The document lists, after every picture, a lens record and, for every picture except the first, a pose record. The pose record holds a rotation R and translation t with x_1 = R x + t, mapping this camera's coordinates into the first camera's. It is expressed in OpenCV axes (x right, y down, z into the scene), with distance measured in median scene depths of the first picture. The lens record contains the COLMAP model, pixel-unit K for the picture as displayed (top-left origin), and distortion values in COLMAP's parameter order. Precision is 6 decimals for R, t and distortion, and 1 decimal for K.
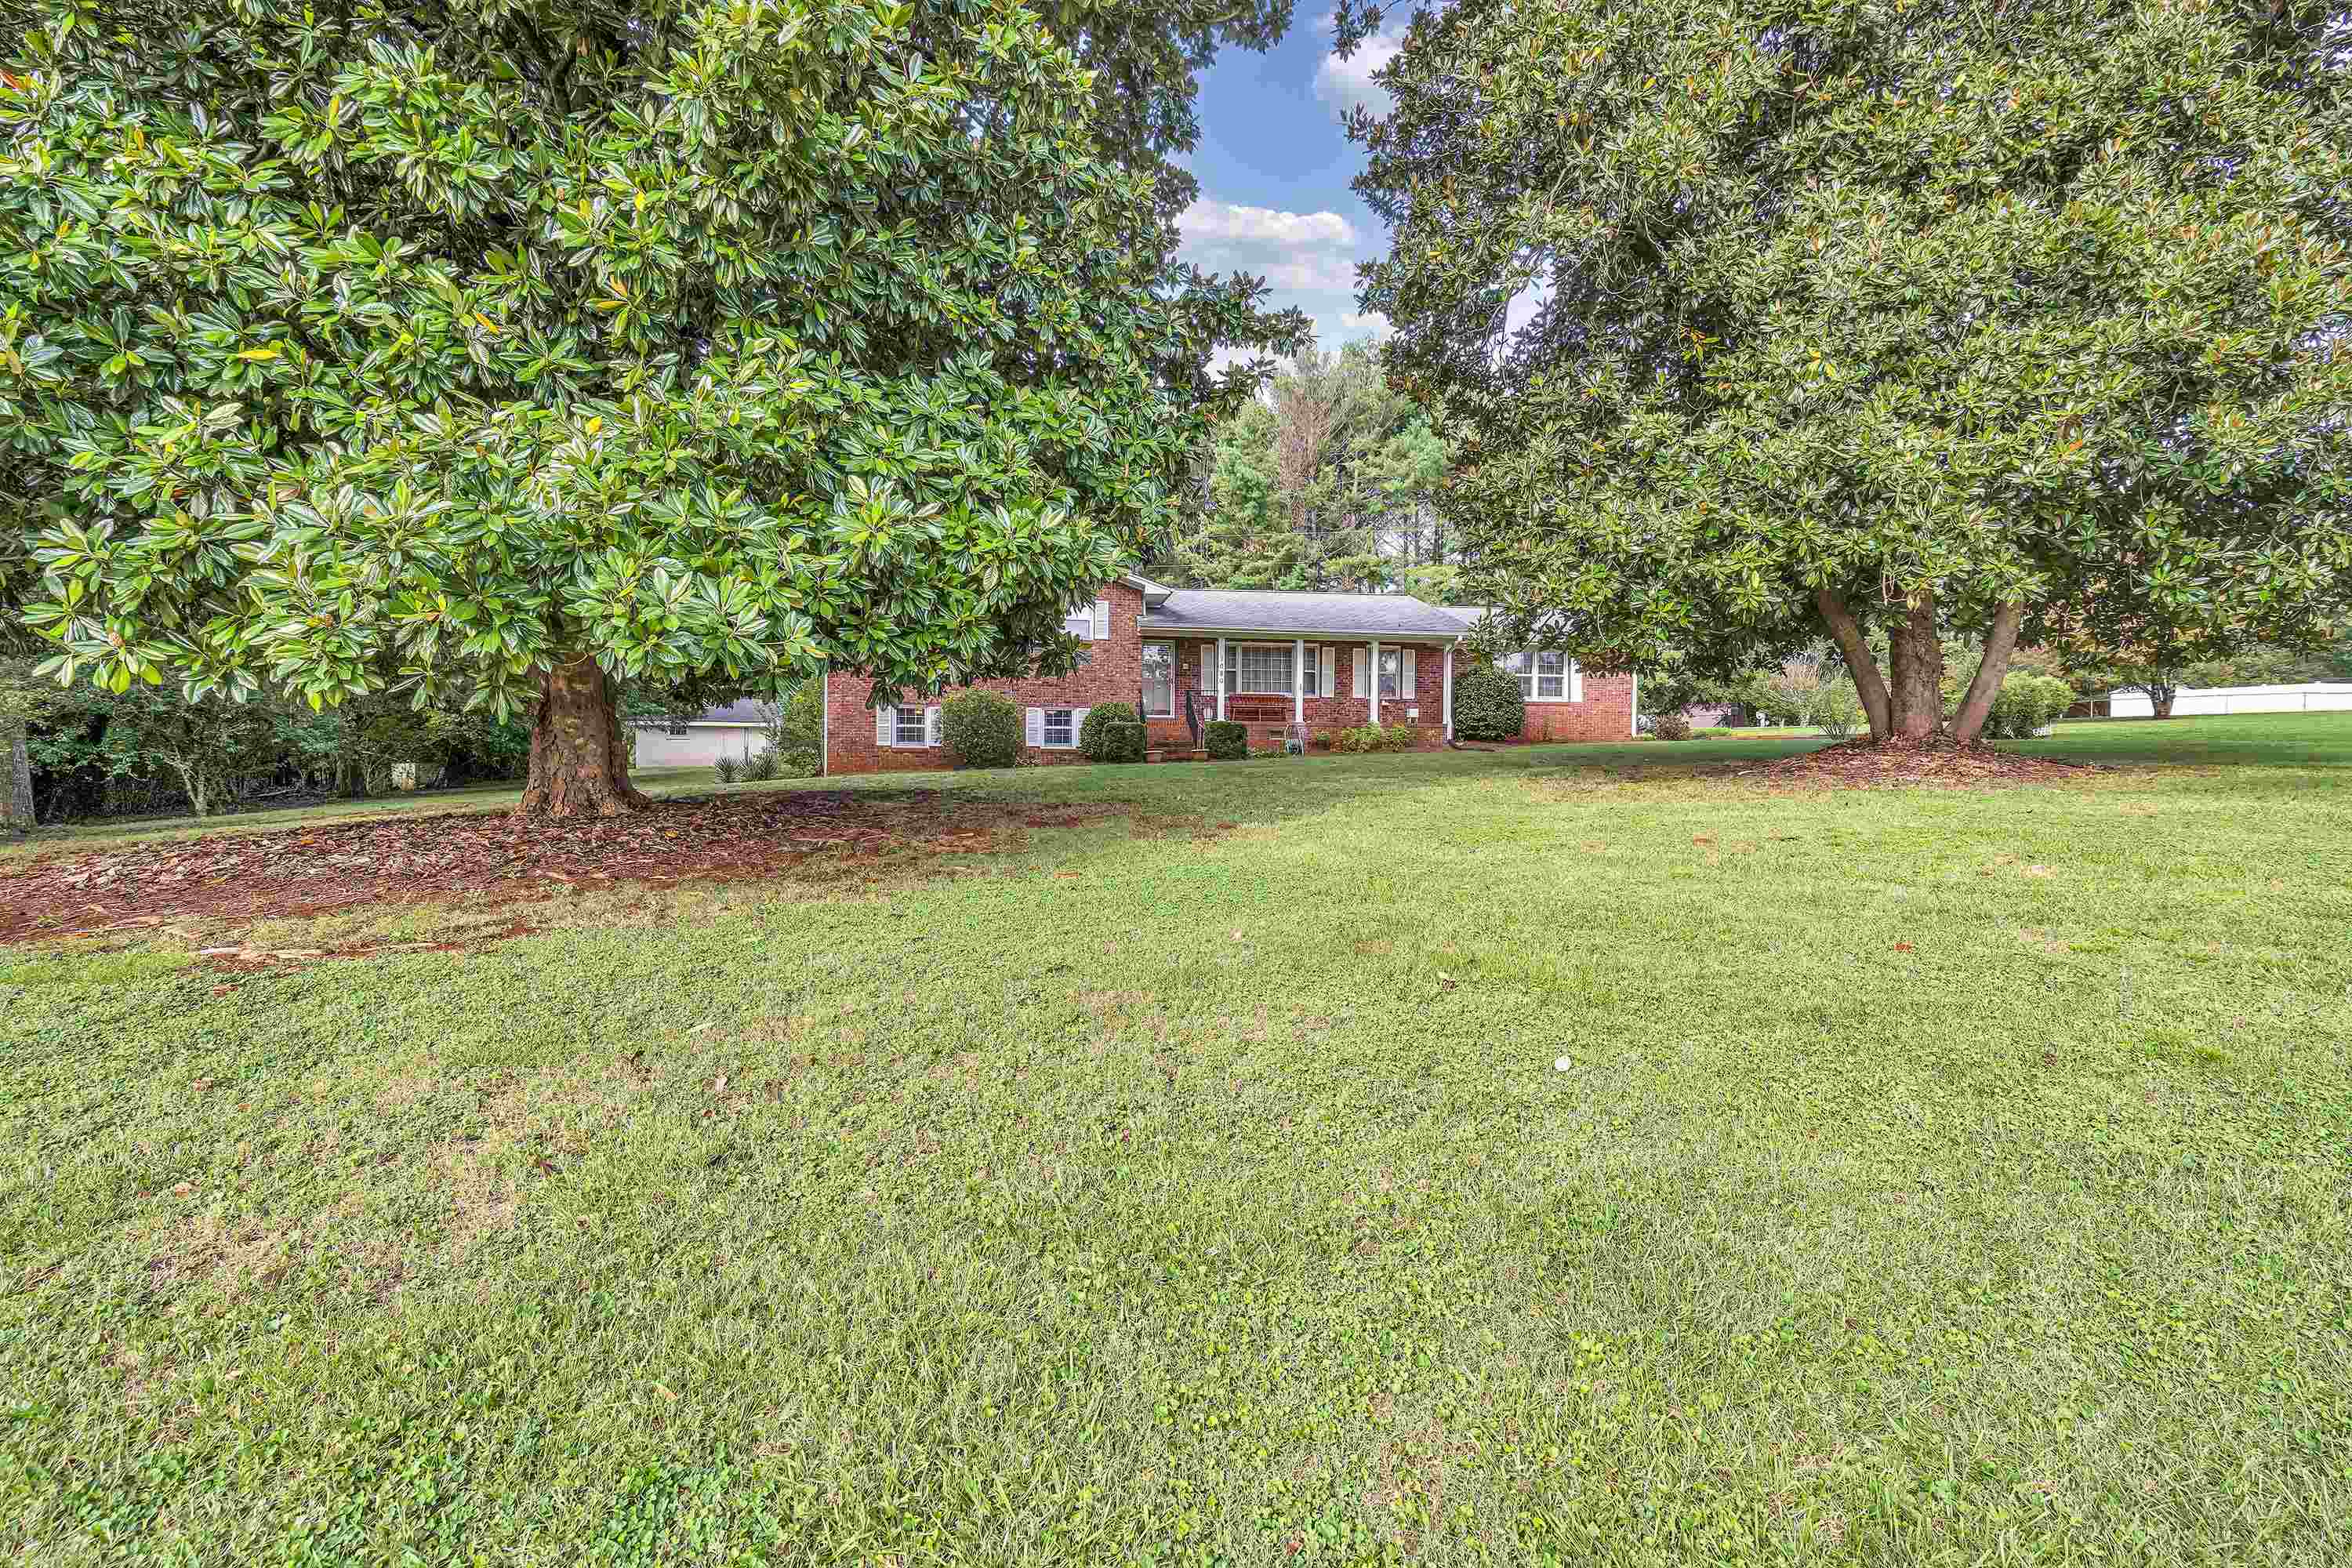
lens RADIAL K [[1051.4, 0, 1178.6], [0, 1051.4, 784.6], [0, 0, 1]] dist [-0.002354, 0.000164]
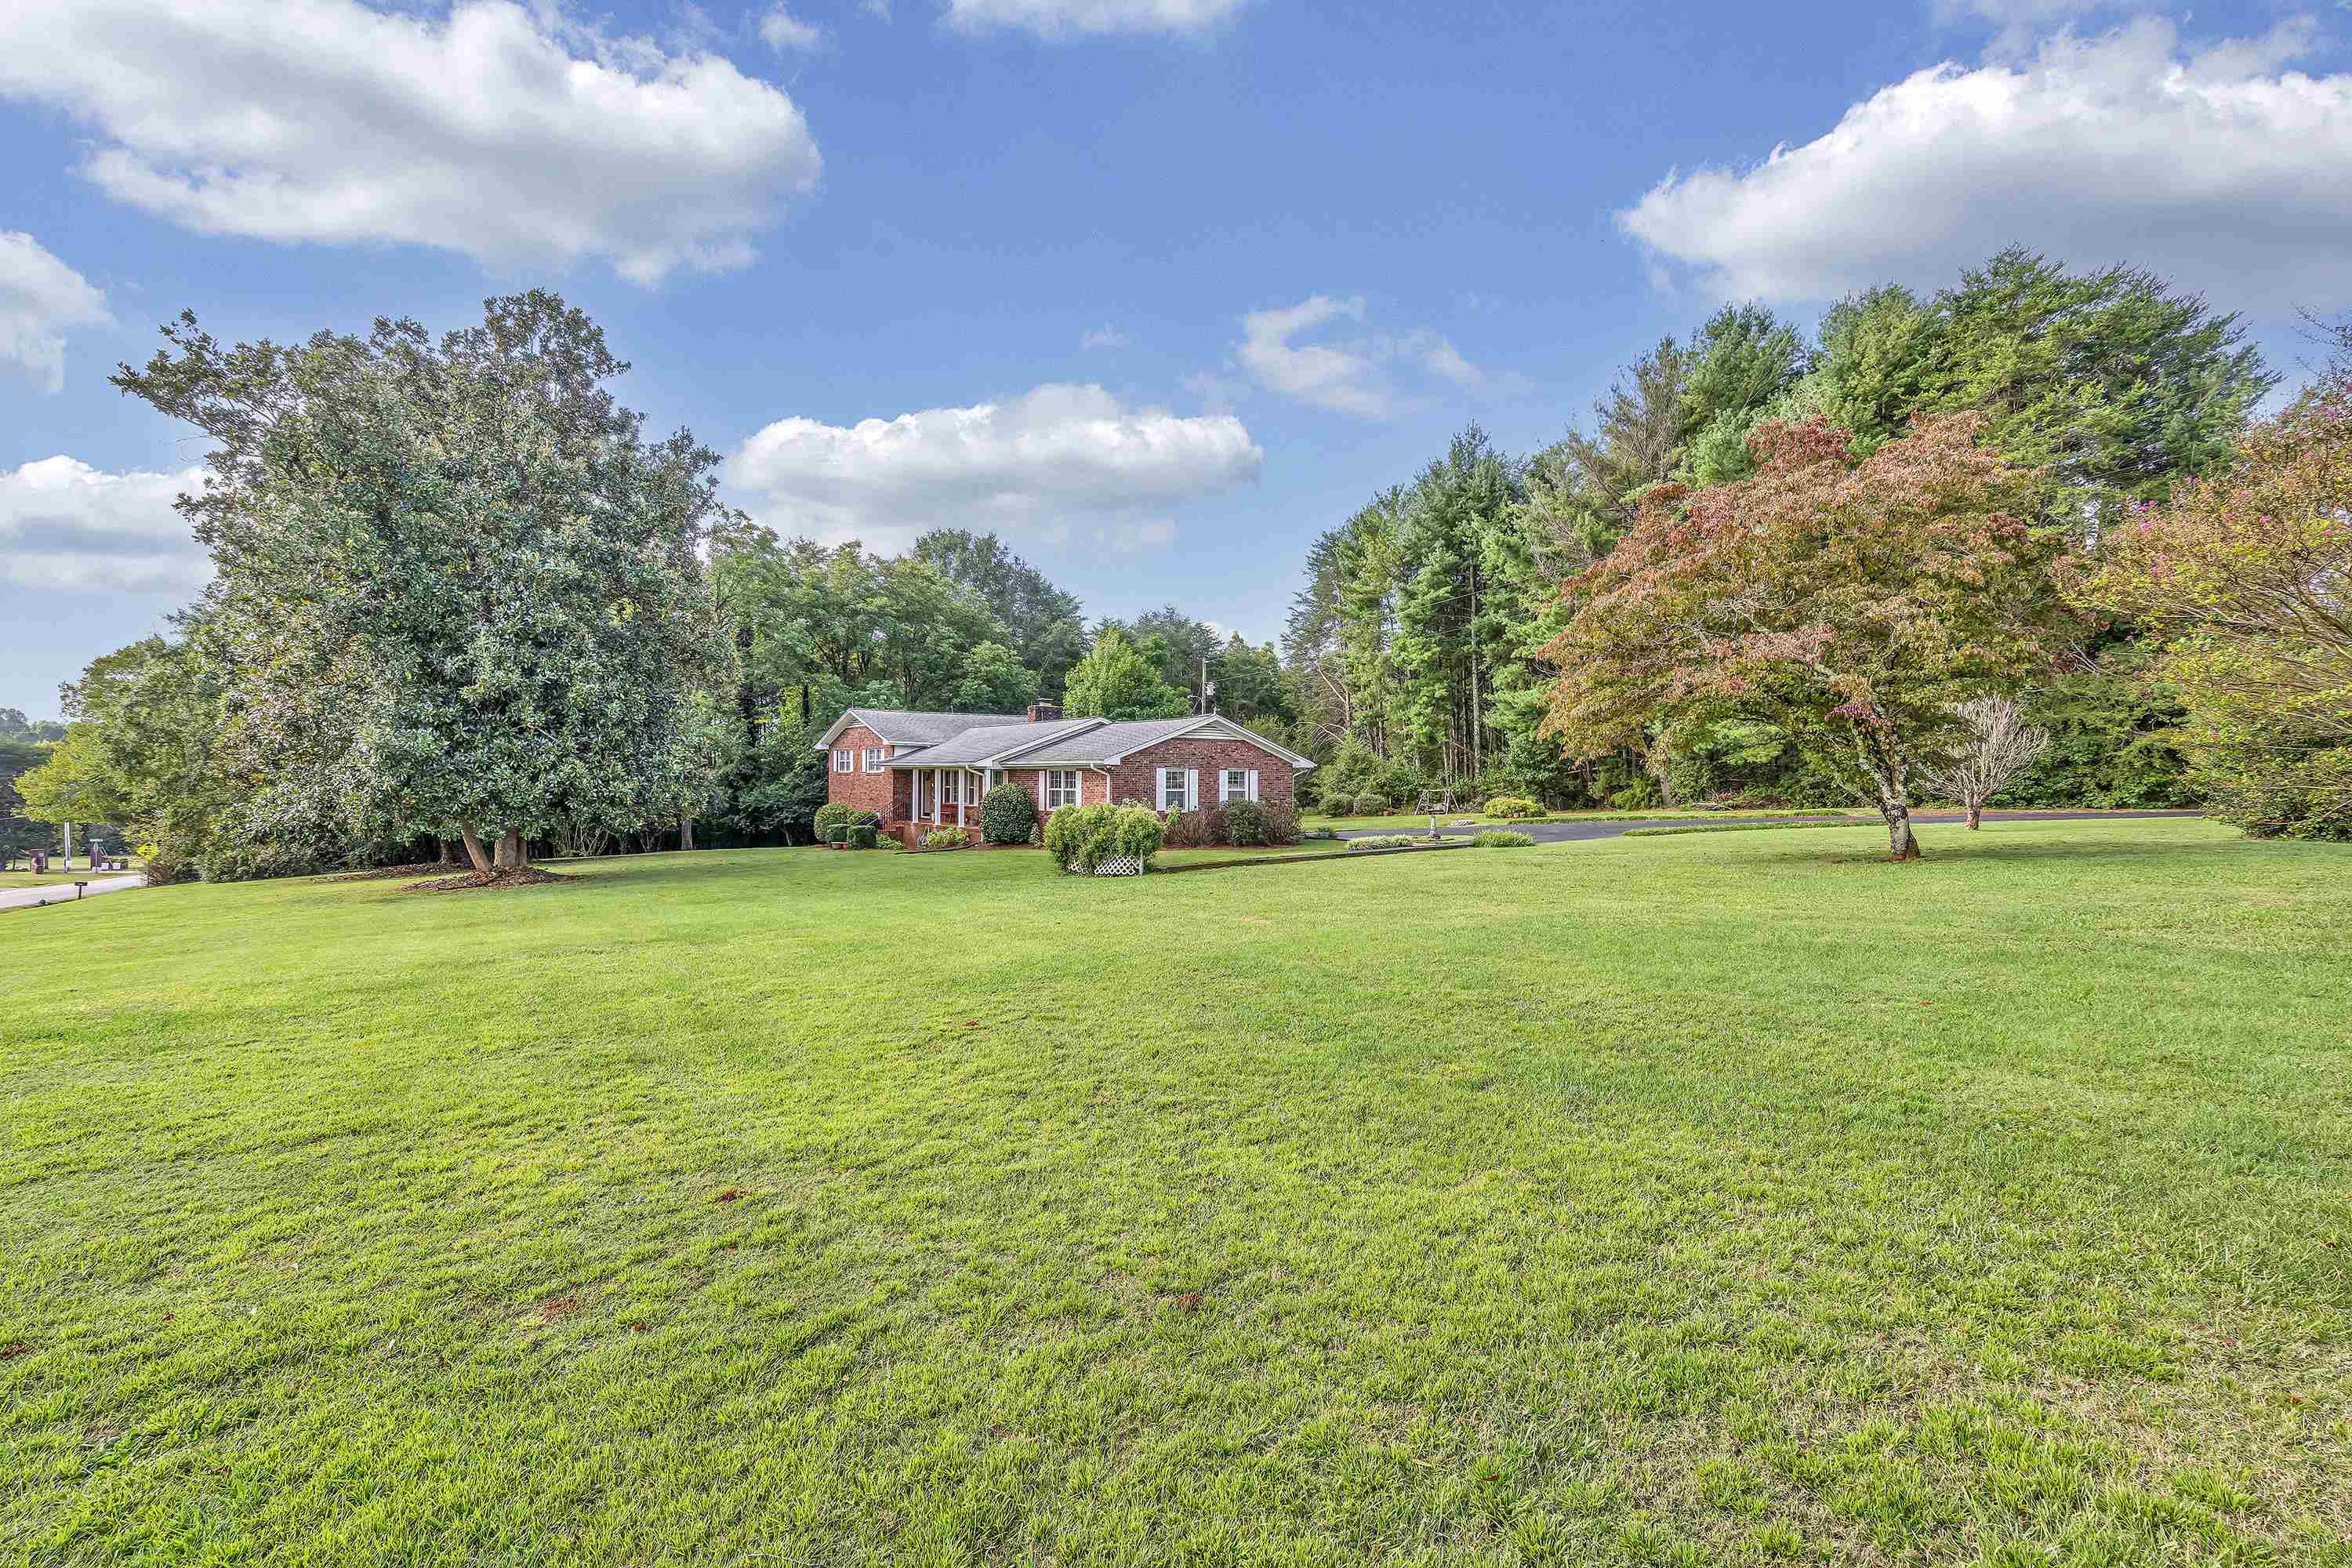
lens RADIAL K [[1058.7, 0, 1176.0], [0, 1058.7, 784.0], [0, 0, 1]] dist [-0.002111, 0.000290]
pose [[0.489378, 0.001918, -0.872069, 1.500998], [-0.020797, 0.999739, -0.009472, -0.105558], [0.871824, 0.022772, 0.489290, 0.546227]]
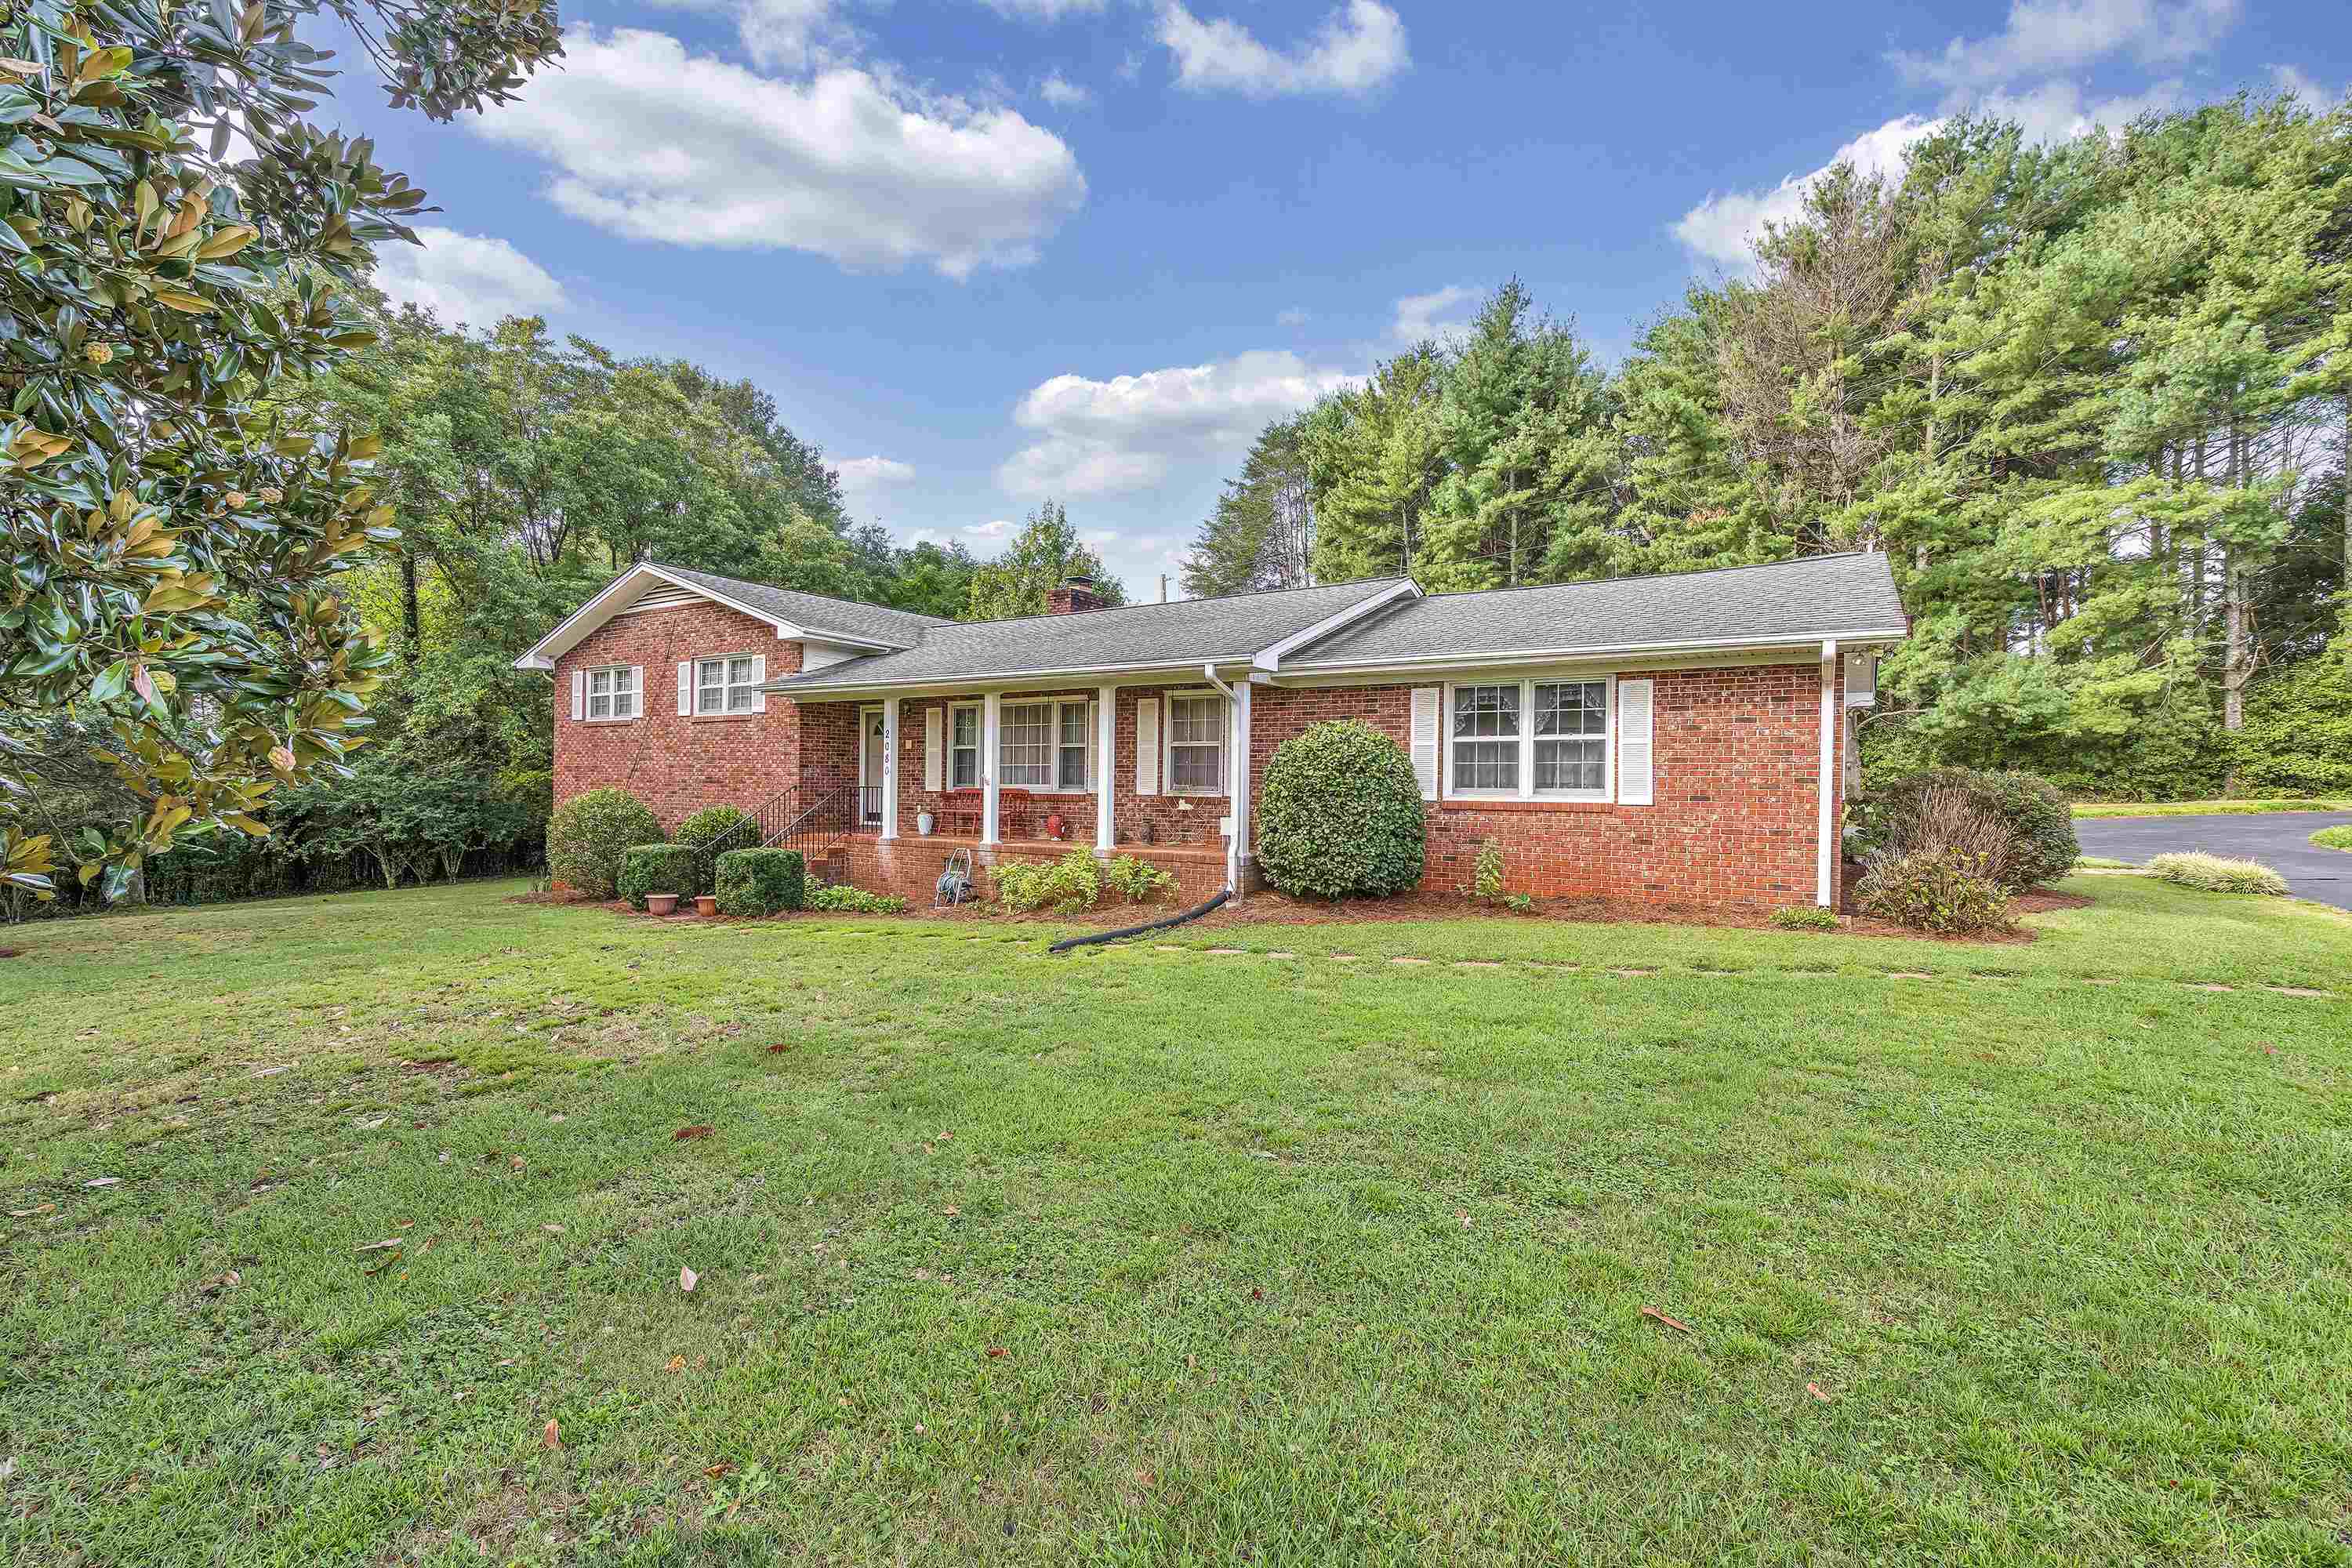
lens RADIAL K [[1051.4, 0, 1178.6], [0, 1051.4, 784.6], [0, 0, 1]] dist [-0.002354, 0.000164]
pose [[0.760306, 0.000007, -0.649565, 0.521749], [-0.018126, 0.999611, -0.021205, -0.077597], [0.649312, 0.027896, 0.760010, 0.622429]]
